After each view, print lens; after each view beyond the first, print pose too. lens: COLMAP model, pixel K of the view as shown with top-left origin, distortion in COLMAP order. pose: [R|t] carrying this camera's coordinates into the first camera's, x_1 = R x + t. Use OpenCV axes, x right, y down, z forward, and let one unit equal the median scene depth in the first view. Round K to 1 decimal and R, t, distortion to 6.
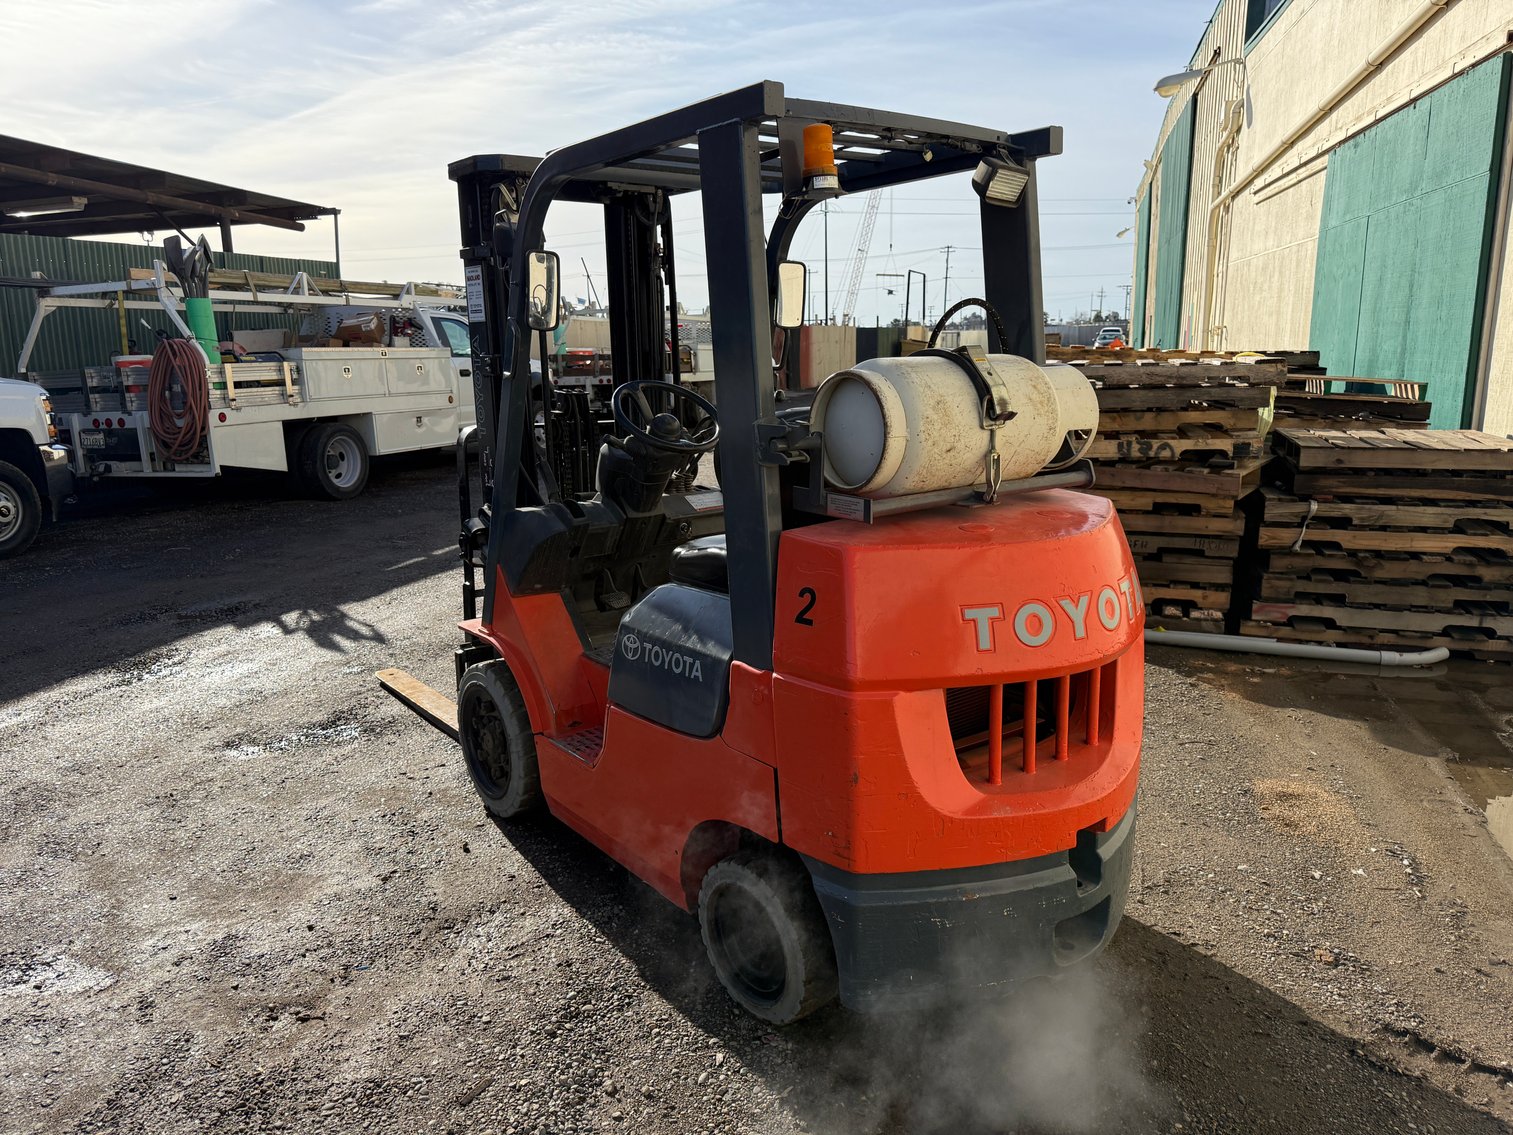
lens RADIAL K [[1081.4, 0, 744.8], [0, 1081.4, 558.4], [0, 0, 1]] dist [0.000611, -0.000796]
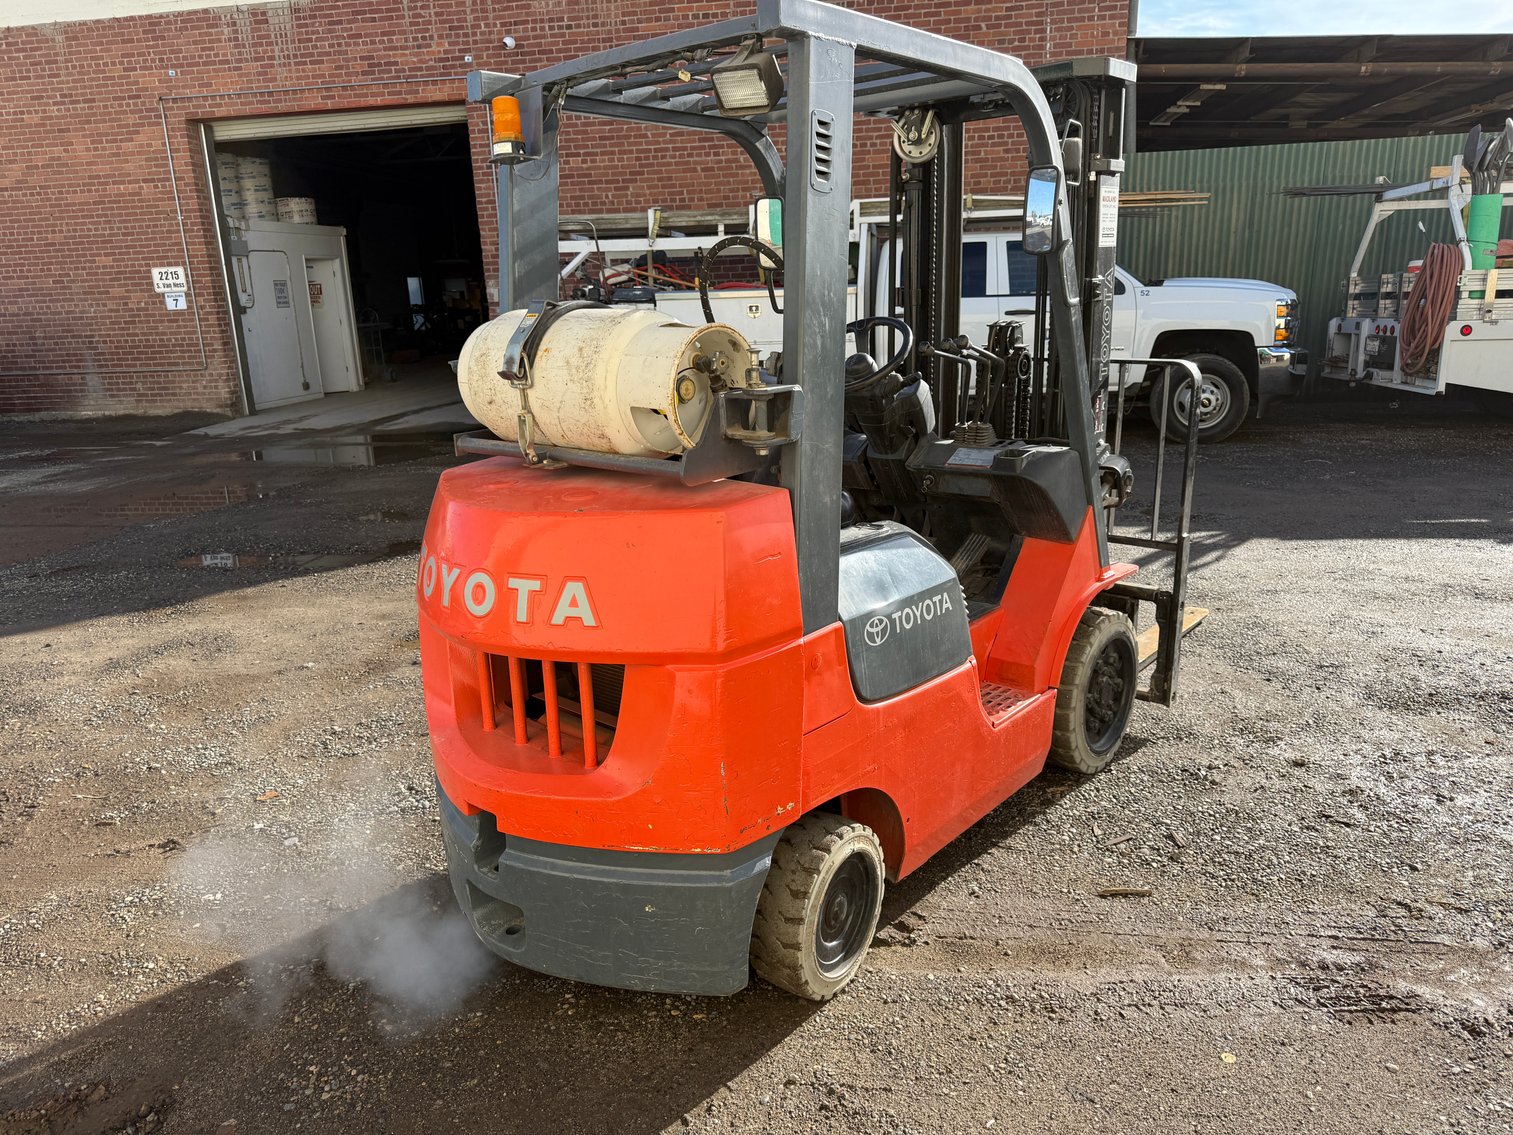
lens RADIAL K [[1062.1, 0, 758.5], [0, 1062.1, 572.2], [0, 0, 1]] dist [0.025069, -0.021542]
pose [[0.202735, 0.267432, -0.942008, 0.291119], [-0.161177, 0.957978, 0.237278, -0.053207], [0.965878, 0.103726, 0.237319, 0.236391]]
